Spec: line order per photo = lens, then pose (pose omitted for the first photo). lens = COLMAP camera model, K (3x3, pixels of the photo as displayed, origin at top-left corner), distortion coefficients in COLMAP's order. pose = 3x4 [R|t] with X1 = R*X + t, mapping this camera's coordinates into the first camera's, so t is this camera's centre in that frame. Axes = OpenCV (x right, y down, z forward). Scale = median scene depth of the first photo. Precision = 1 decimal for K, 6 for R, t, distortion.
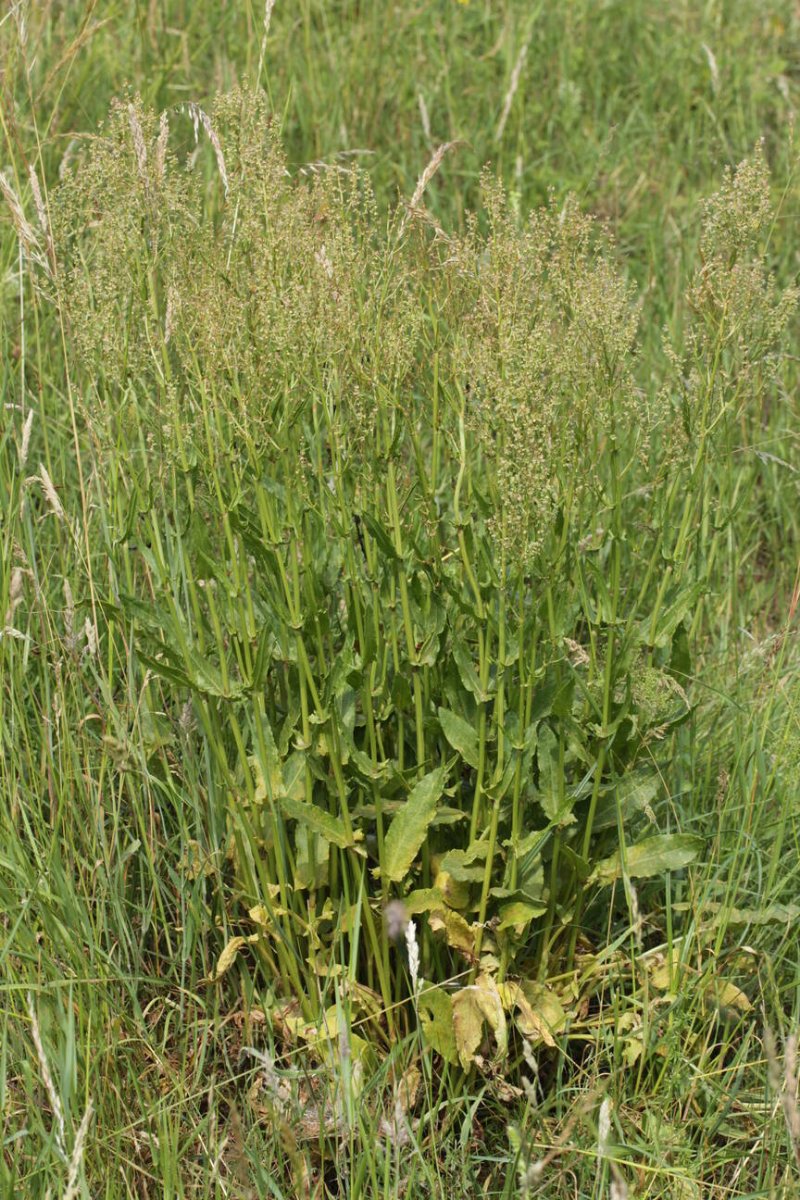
lens RADIAL K [[3858.3, 0, 400.0], [0, 3858.3, 600.0], [0, 0, 1]] dist [0.040754, 1.813598]
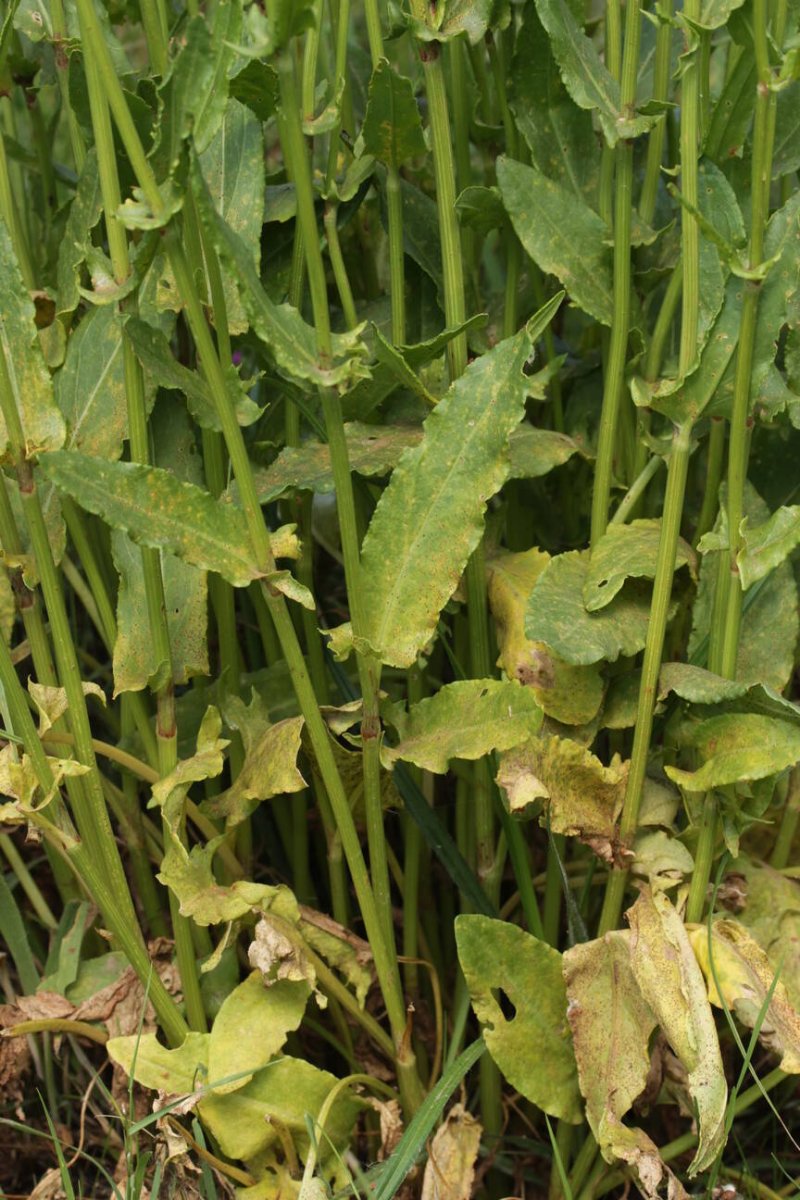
lens RADIAL K [[3858.3, 0, 400.0], [0, 3858.3, 600.0], [0, 0, 1]] dist [0.040754, 1.813598]
pose [[0.999215, -0.039167, 0.005954, -0.002769], [0.037780, 0.987295, 0.154339, 0.012888], [-0.011924, -0.153993, 0.988000, 0.649373]]
